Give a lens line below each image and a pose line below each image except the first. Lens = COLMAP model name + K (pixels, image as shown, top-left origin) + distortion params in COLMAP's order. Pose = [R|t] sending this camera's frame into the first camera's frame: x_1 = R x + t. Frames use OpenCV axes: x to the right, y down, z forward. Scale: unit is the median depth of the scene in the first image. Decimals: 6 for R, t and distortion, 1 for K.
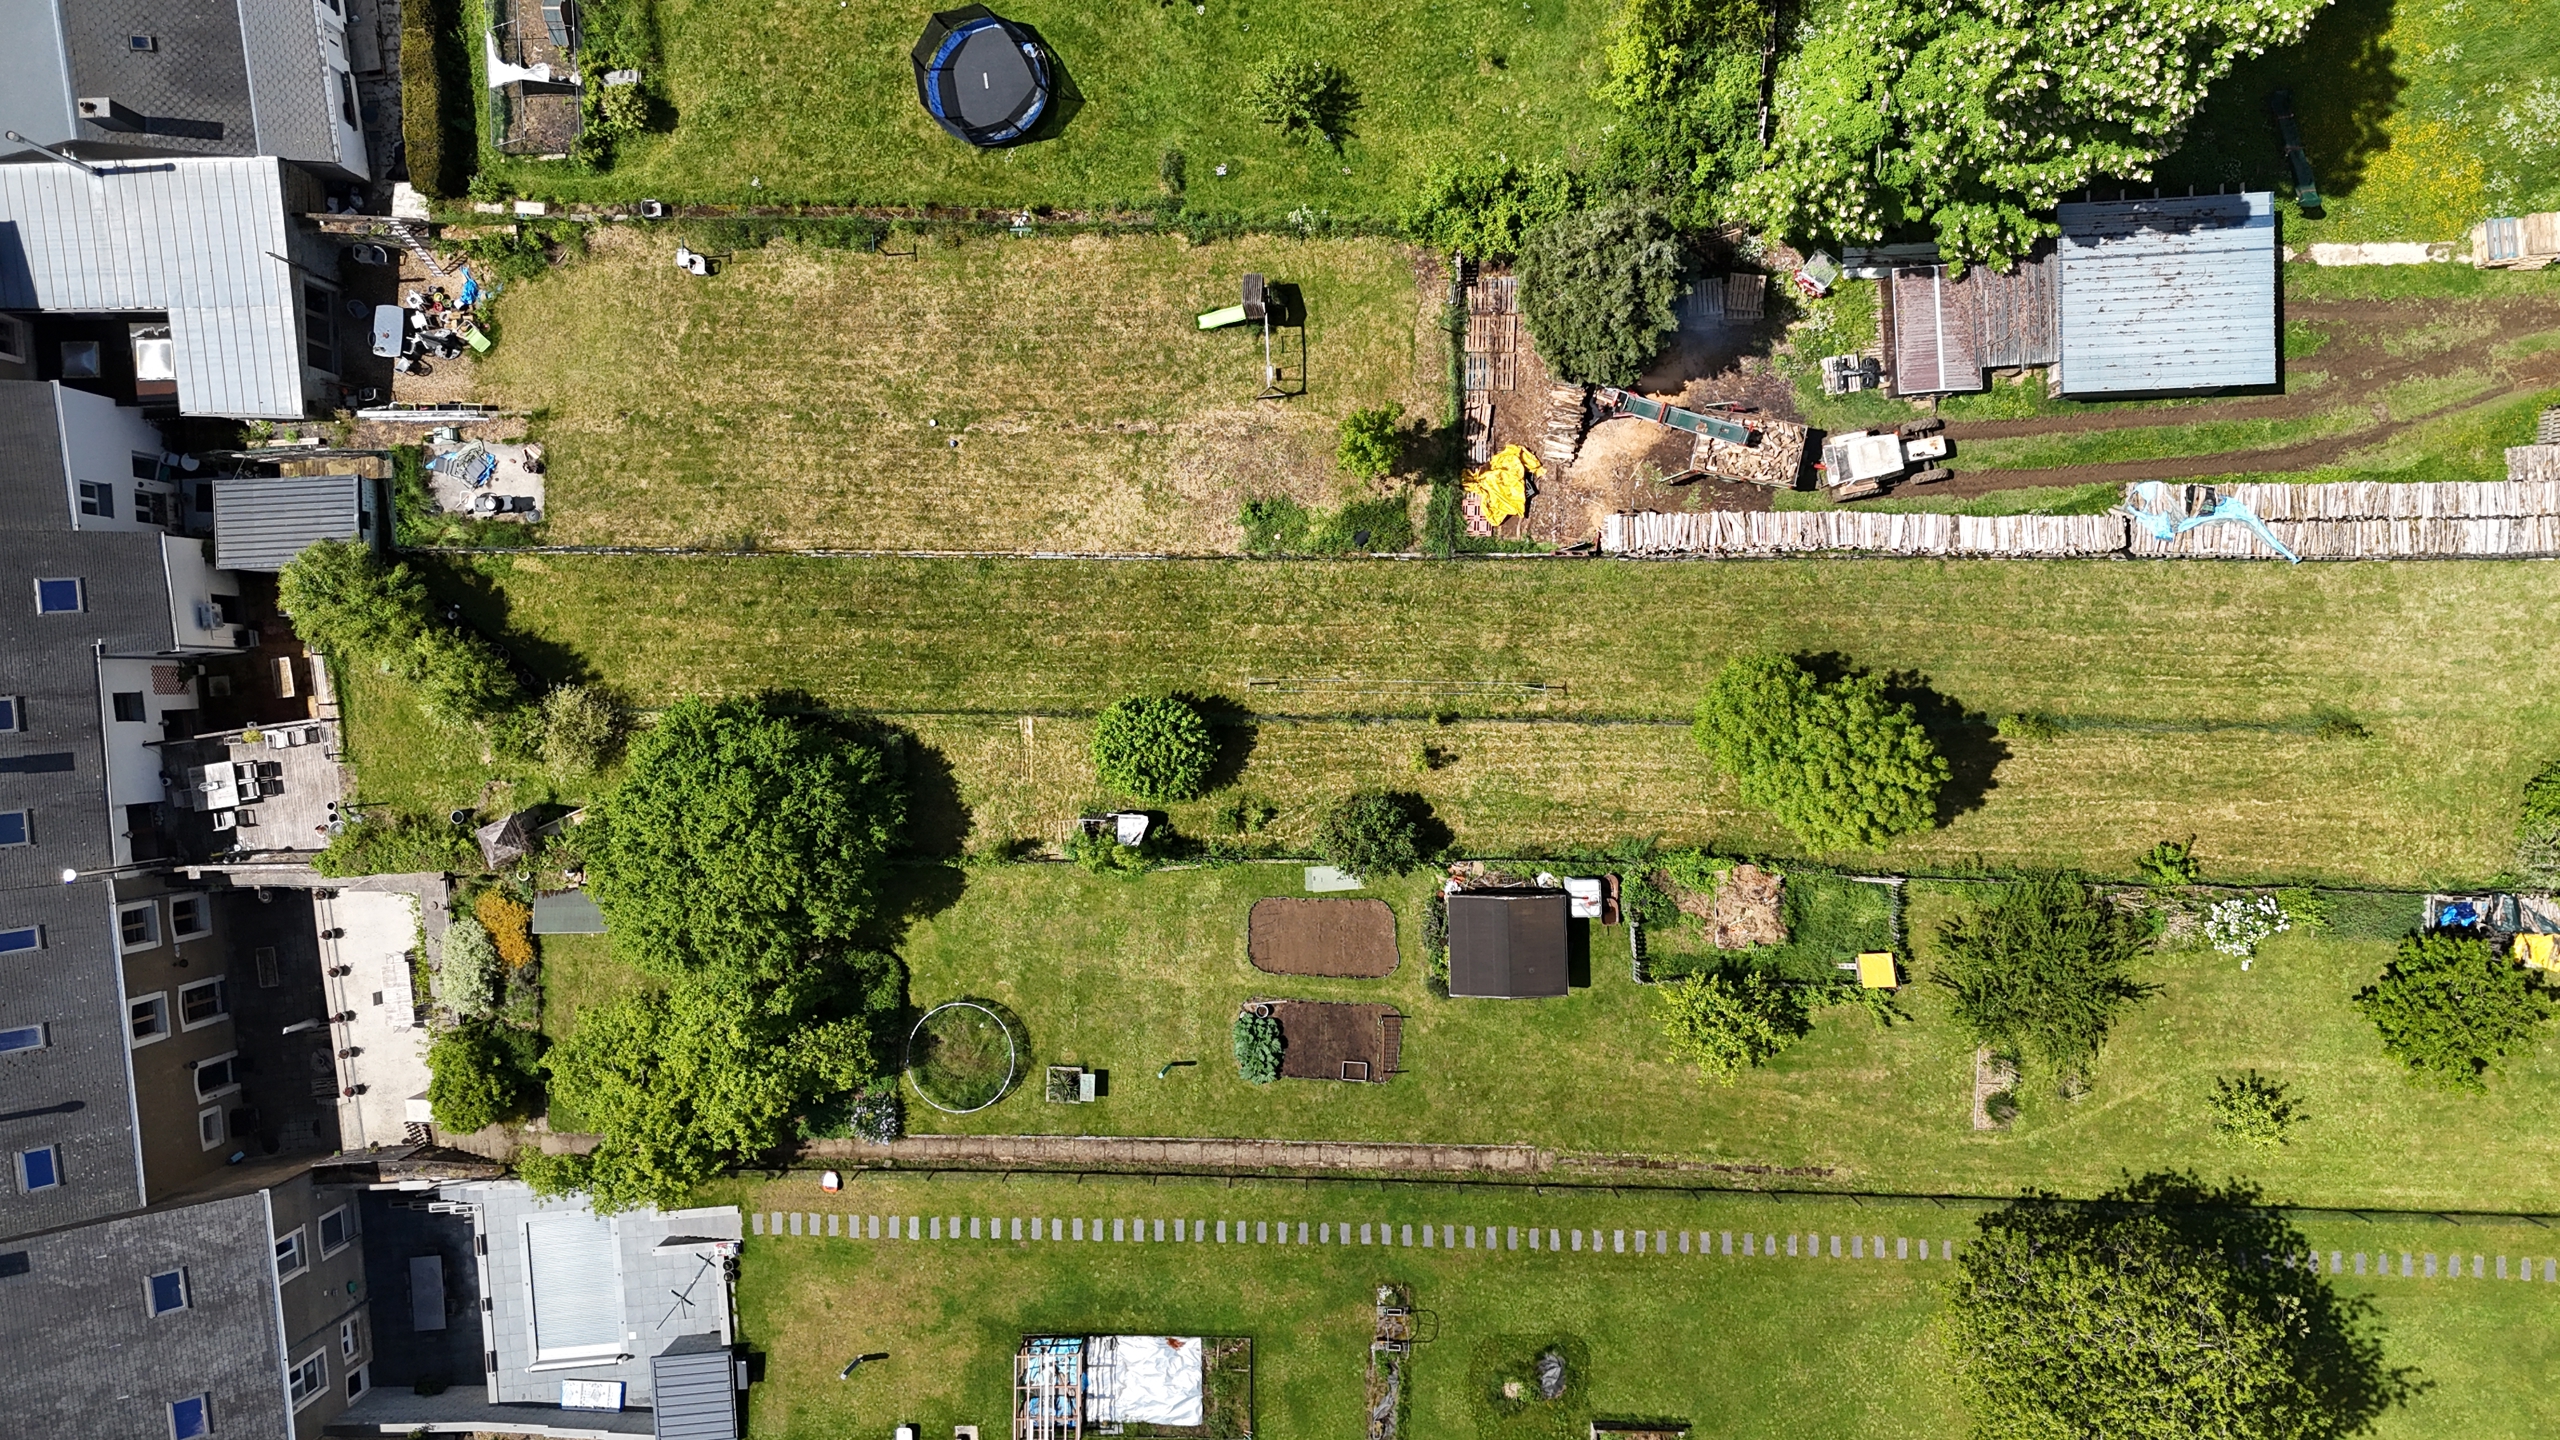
lens RADIAL K [[1865.2, 0, 1286.7], [0, 1865.2, 722.4], [0, 0, 1]] dist [0.049583, -0.026975]
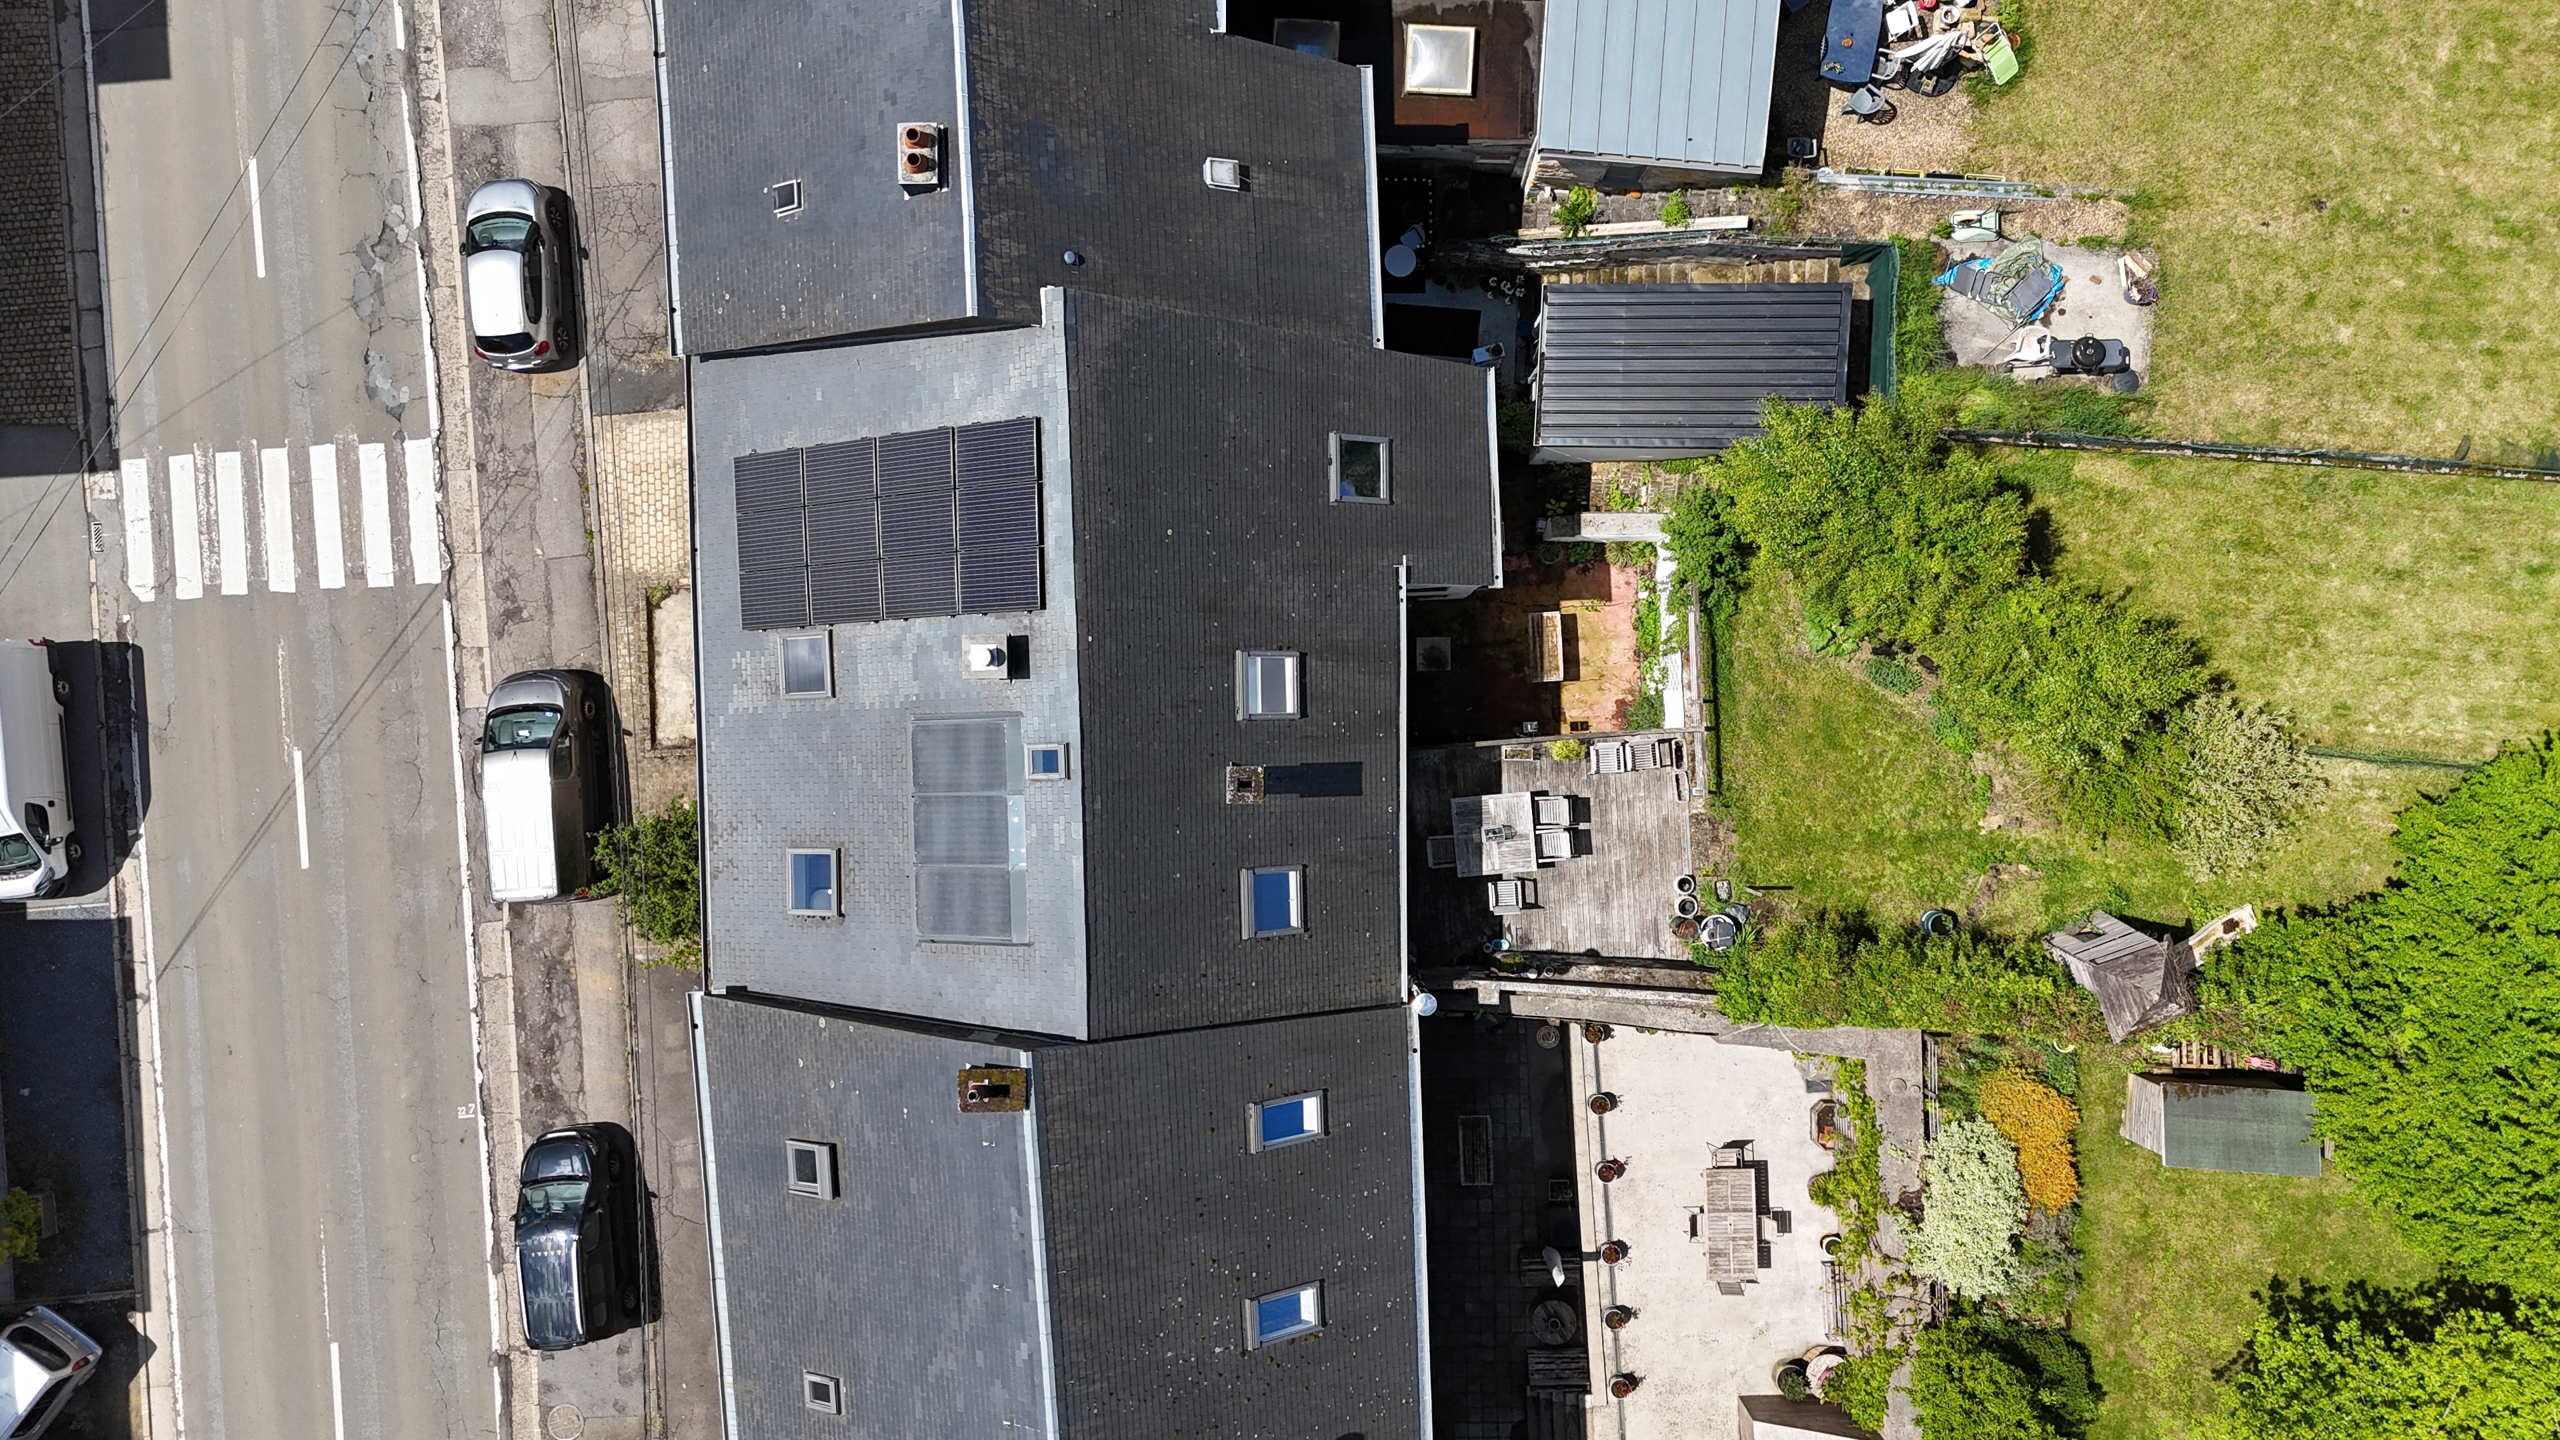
lens RADIAL K [[1865.2, 0, 1274.8], [0, 1865.2, 717.9], [0, 0, 1]] dist [0.049583, -0.026975]
pose [[0.997367, 0.072336, -0.005245, -0.636607], [-0.072393, 0.997307, -0.011738, 0.010919], [0.004381, 0.012086, 0.999917, 0.456486]]
